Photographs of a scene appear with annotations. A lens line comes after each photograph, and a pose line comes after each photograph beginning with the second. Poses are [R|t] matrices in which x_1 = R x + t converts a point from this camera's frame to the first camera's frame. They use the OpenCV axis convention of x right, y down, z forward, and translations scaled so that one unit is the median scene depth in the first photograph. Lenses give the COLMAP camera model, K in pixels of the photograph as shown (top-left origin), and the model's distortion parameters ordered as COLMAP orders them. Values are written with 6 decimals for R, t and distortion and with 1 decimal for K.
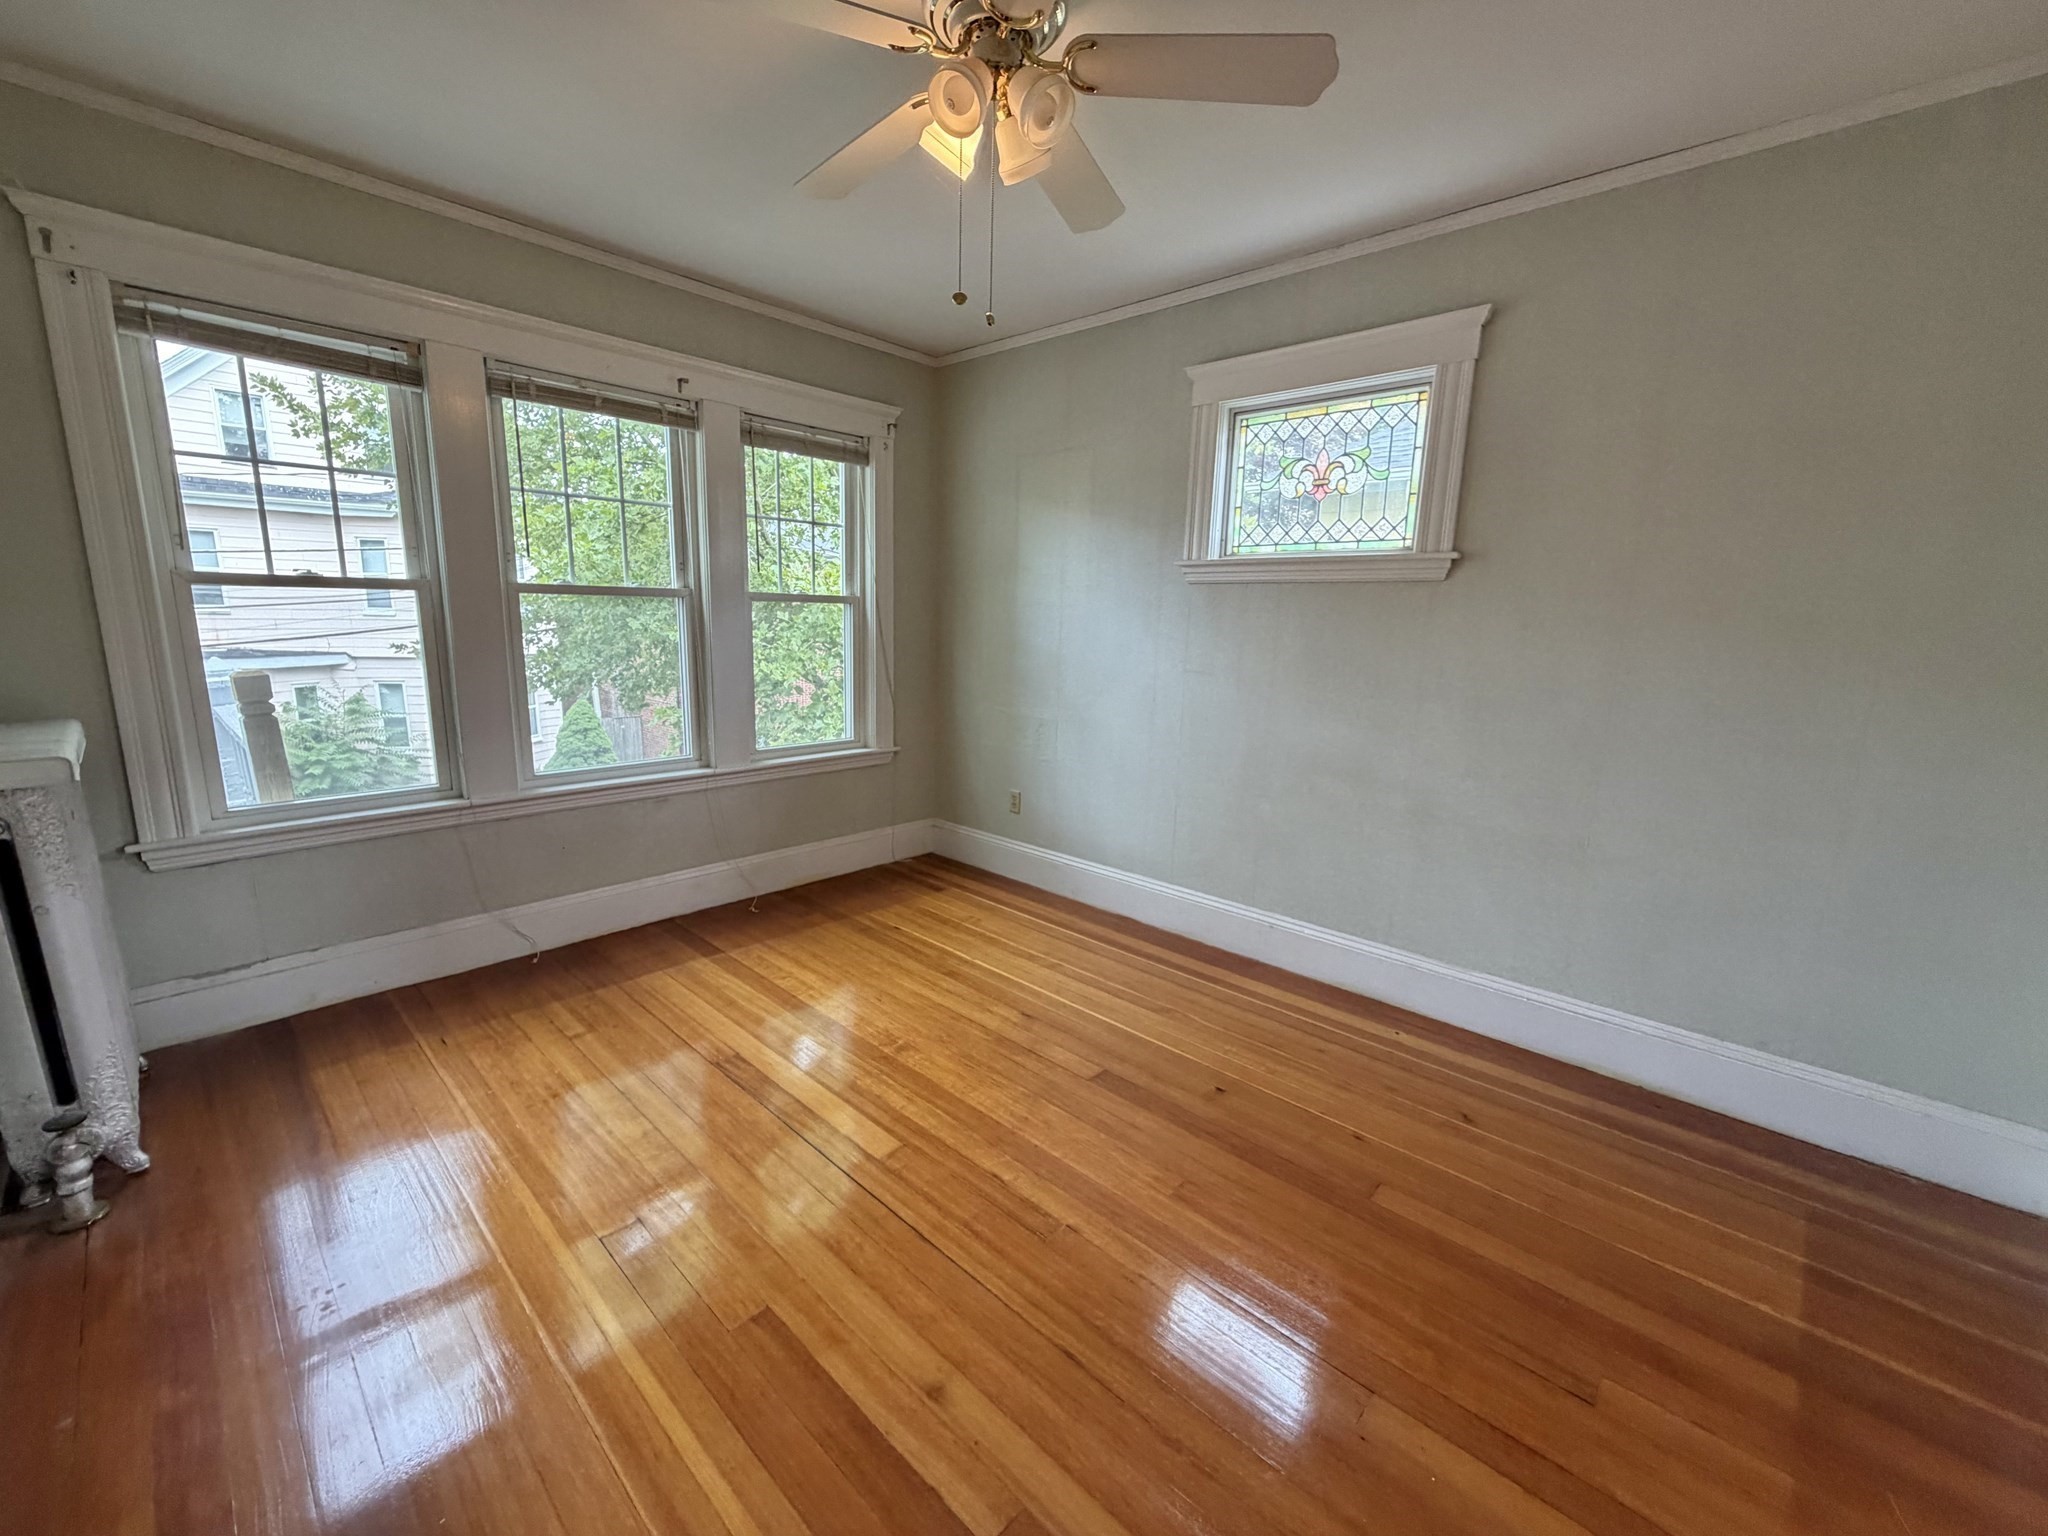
lens RADIAL K [[816.2, 0, 1017.9], [0, 816.2, 767.0], [0, 0, 1]] dist [-0.000439, -0.000024]
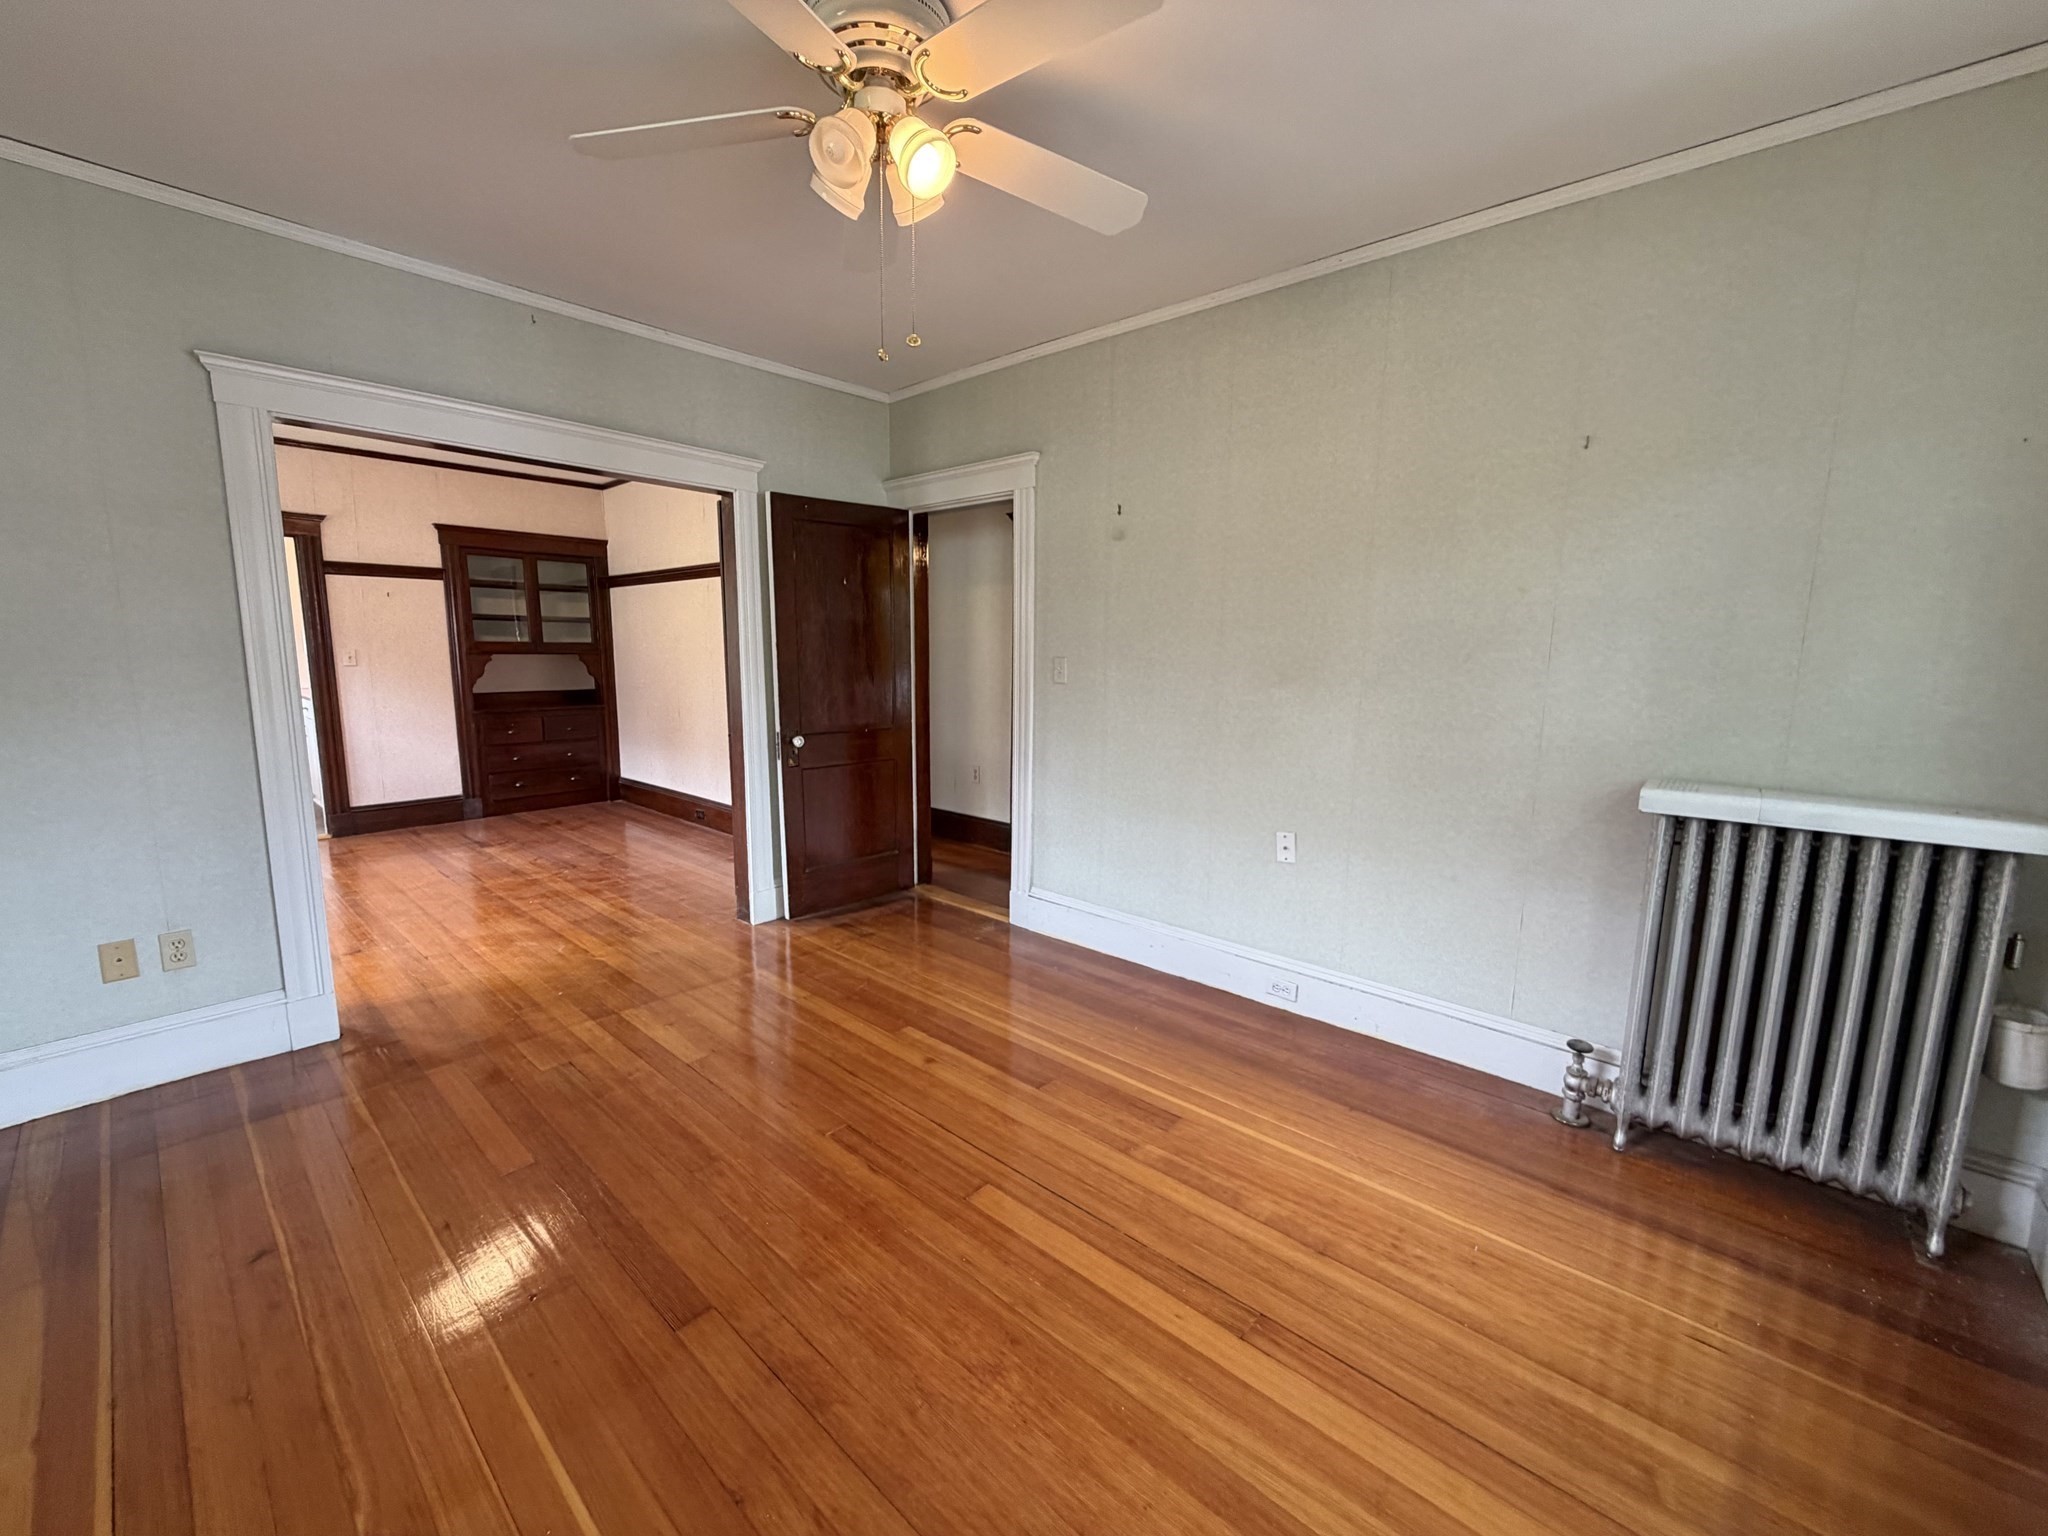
lens RADIAL K [[823.1, 0, 1032.2], [0, 823.1, 765.1], [0, 0, 1]] dist [0.001763, 0.000212]
pose [[-0.998910, -0.033027, -0.033000, -0.219474], [-0.041956, 0.945070, 0.324163, -0.442546], [0.020481, 0.325194, -0.945425, 2.282175]]
